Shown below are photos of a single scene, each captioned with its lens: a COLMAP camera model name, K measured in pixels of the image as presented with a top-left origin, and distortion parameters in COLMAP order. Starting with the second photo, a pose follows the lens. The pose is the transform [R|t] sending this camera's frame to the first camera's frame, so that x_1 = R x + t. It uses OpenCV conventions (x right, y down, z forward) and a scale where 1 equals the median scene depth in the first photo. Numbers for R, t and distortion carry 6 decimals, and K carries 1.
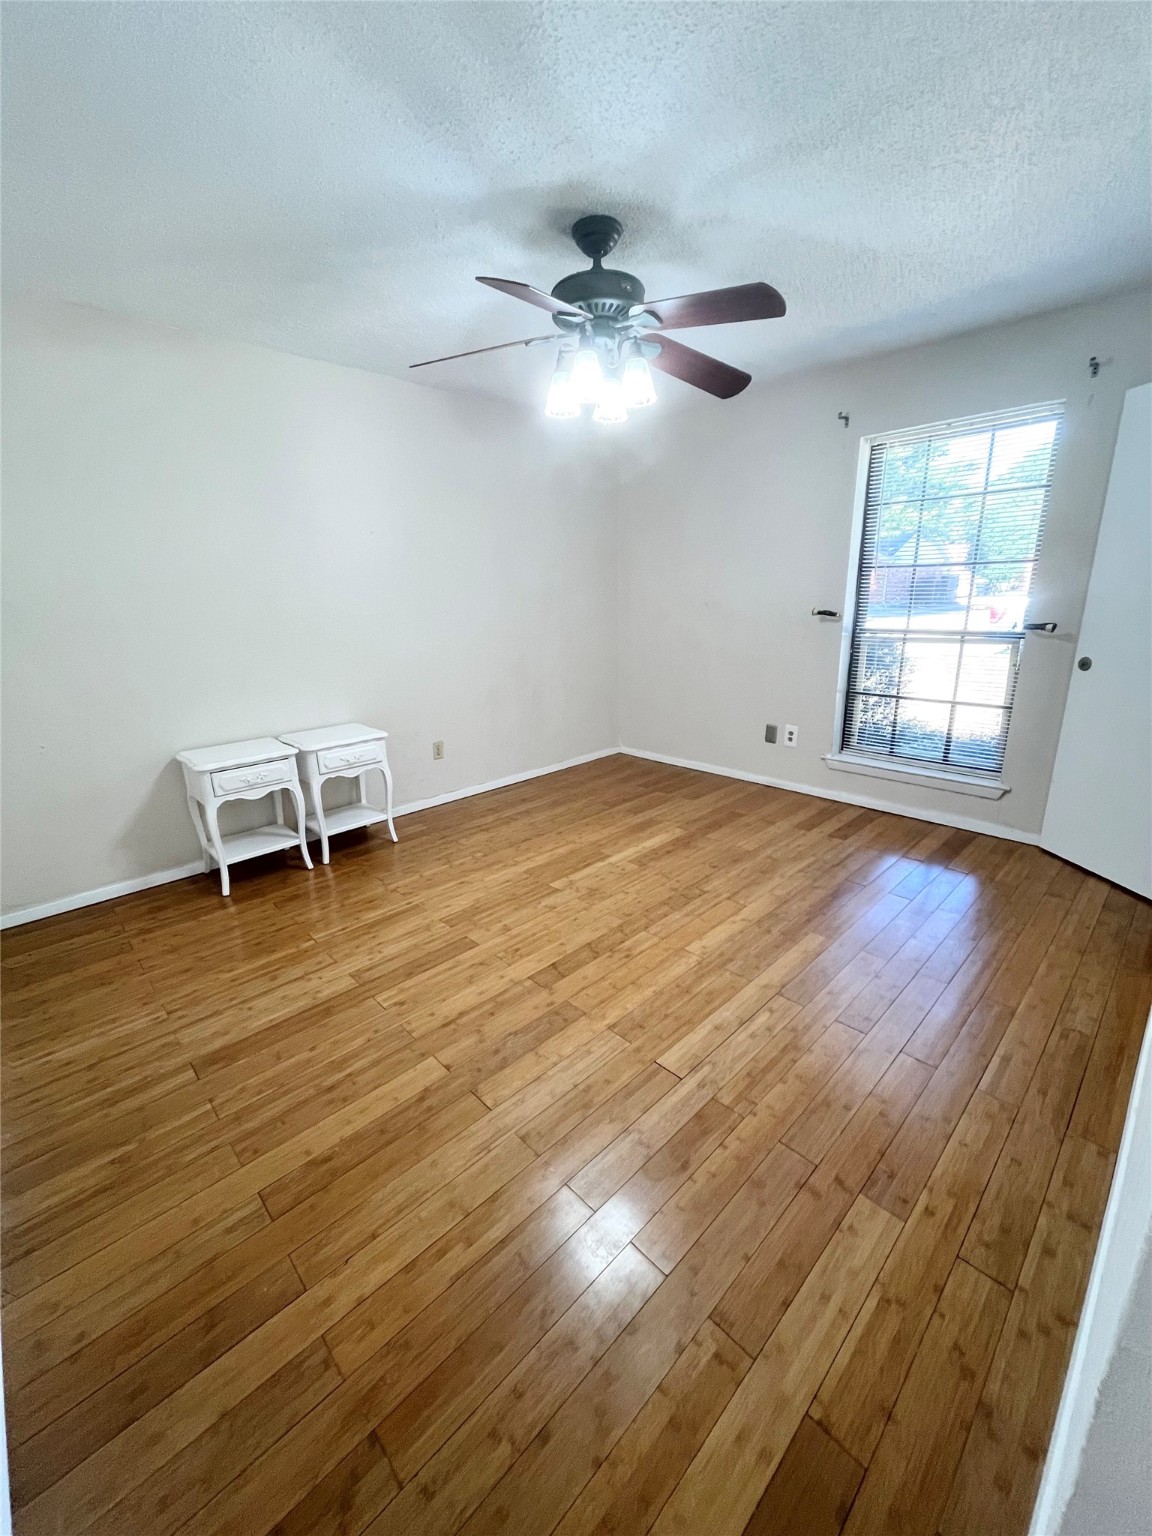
lens RADIAL K [[616.9, 0, 576.0], [0, 616.9, 766.9], [0, 0, 1]] dist [-0.004361, 0.000566]
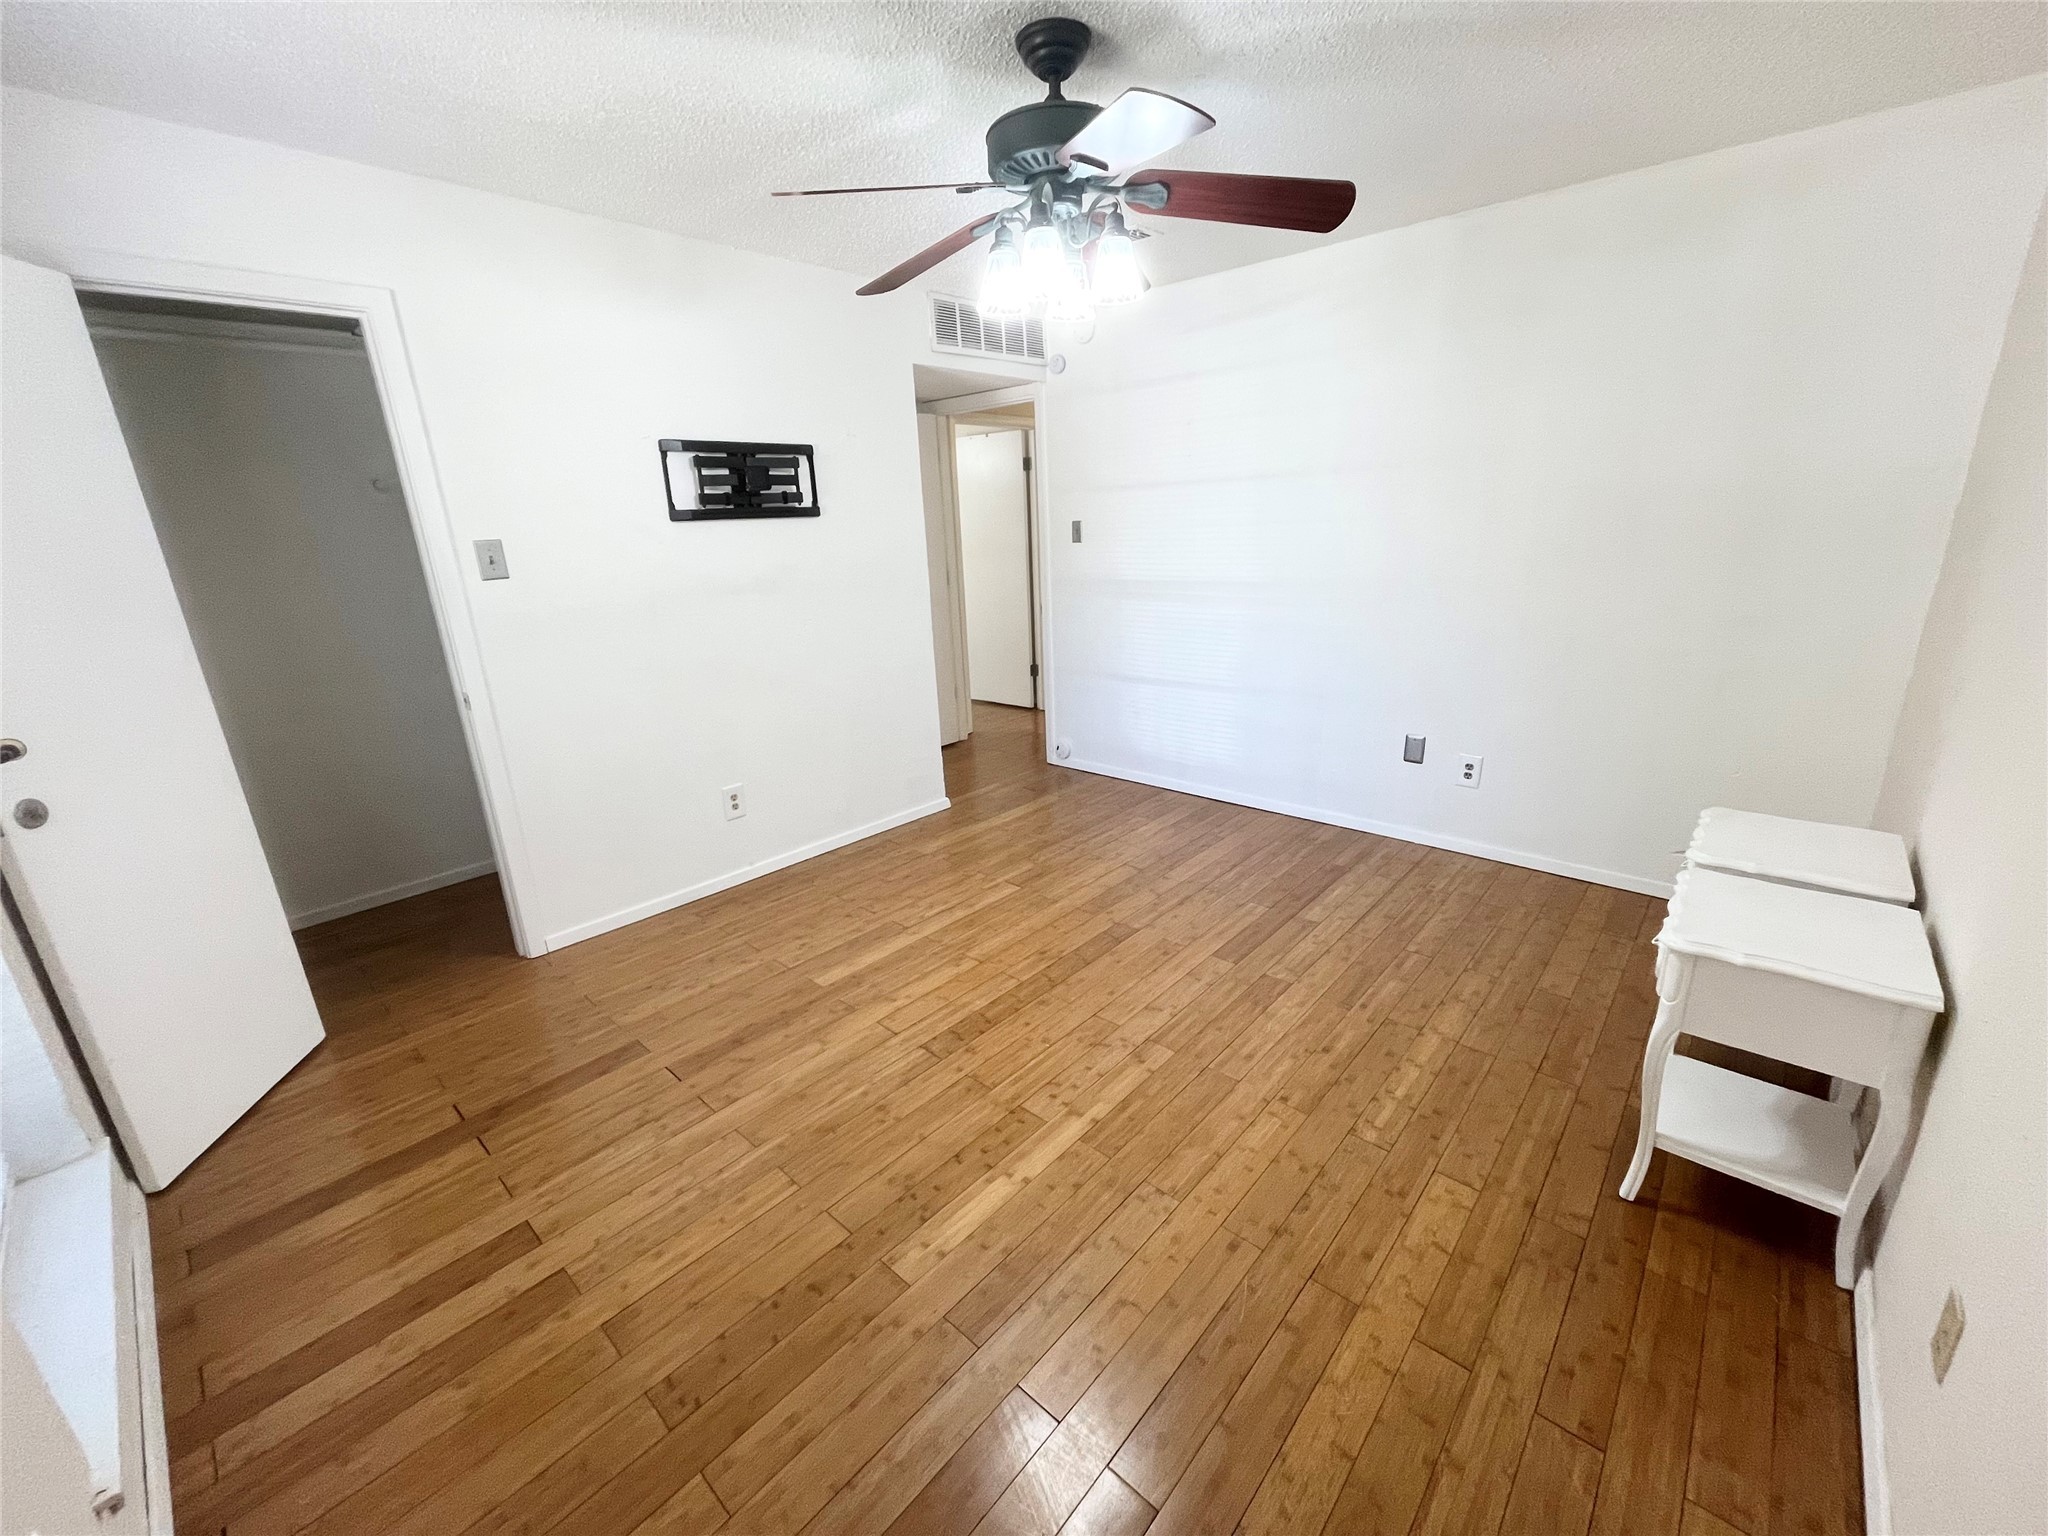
lens RADIAL K [[822.6, 0, 1020.4], [0, 822.6, 768.7], [0, 0, 1]] dist [-0.004361, 0.000566]
pose [[-0.996113, 0.077632, -0.041614, 0.140397], [0.042728, 0.839013, 0.542431, -0.574469], [0.077025, 0.538545, -0.839069, 1.805416]]
